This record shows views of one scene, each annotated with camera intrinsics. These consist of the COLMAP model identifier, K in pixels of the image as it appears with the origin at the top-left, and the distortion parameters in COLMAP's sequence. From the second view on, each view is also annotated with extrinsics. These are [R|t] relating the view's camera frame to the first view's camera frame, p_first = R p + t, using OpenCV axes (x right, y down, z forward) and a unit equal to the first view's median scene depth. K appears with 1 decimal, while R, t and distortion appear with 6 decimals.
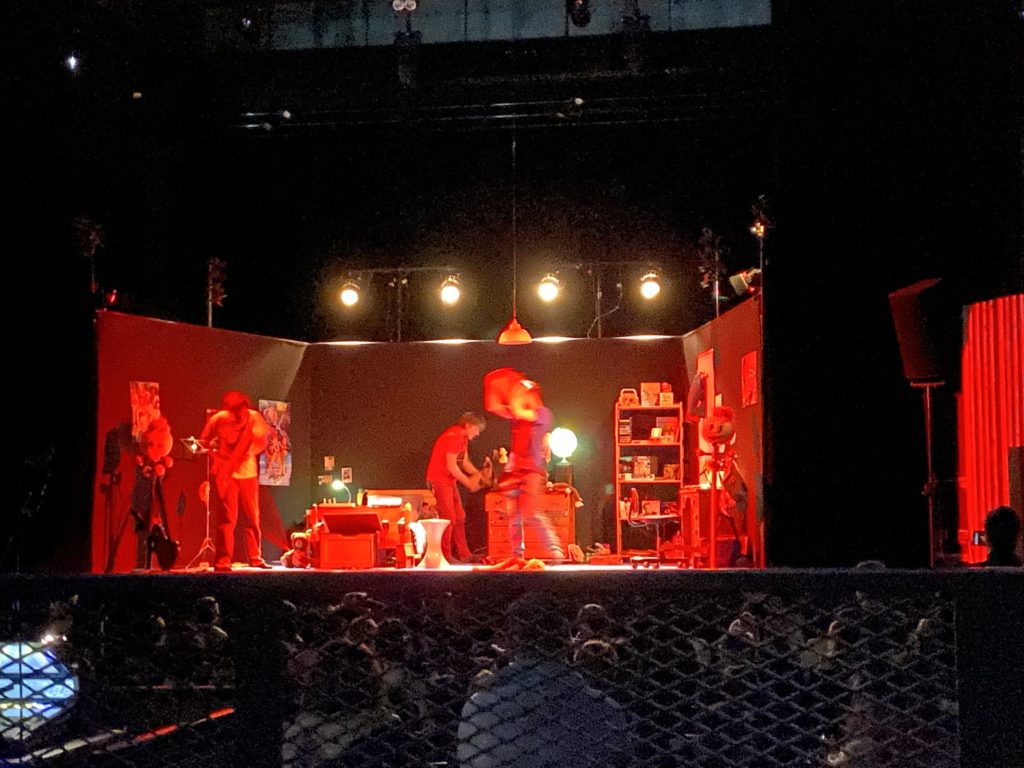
lens RADIAL K [[1778.2, 0, 512.0], [0, 1778.2, 384.0], [0, 0, 1]] dist [0.032931, 0.008416]
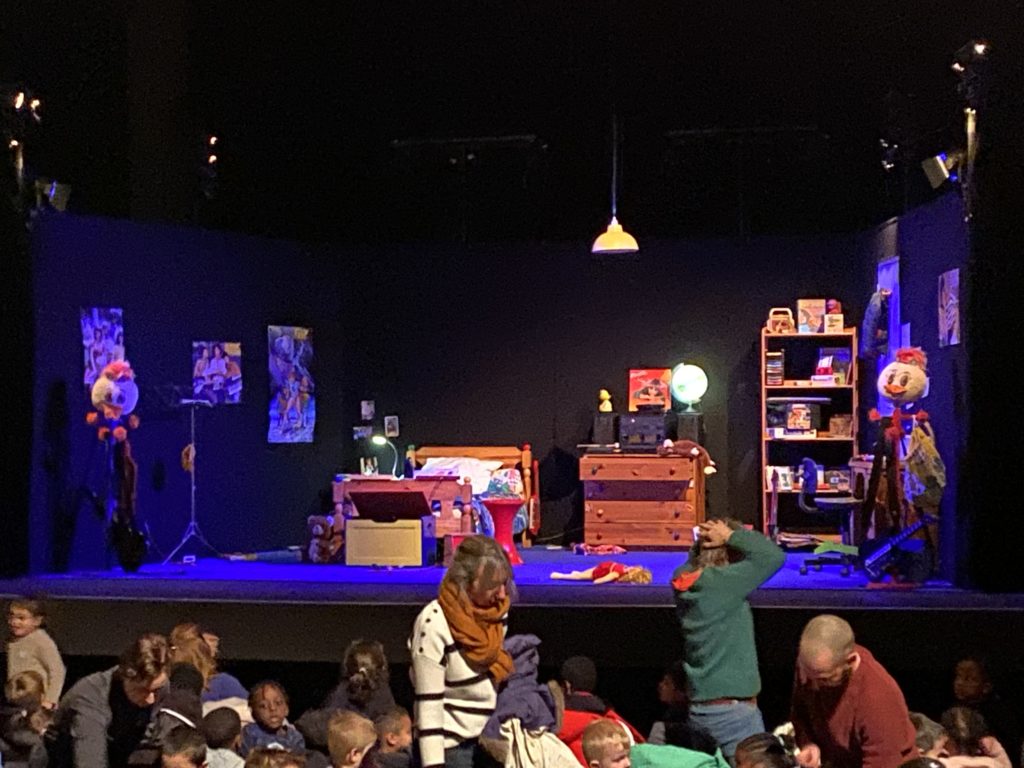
lens RADIAL K [[2211.1, 0, 512.0], [0, 2211.1, 384.0], [0, 0, 1]] dist [0.079868, 0.178944]
pose [[0.997511, -0.001234, -0.070503, 0.021138], [0.005953, 0.997751, 0.066761, -0.027521], [0.070262, -0.067014, 0.995275, 0.108730]]
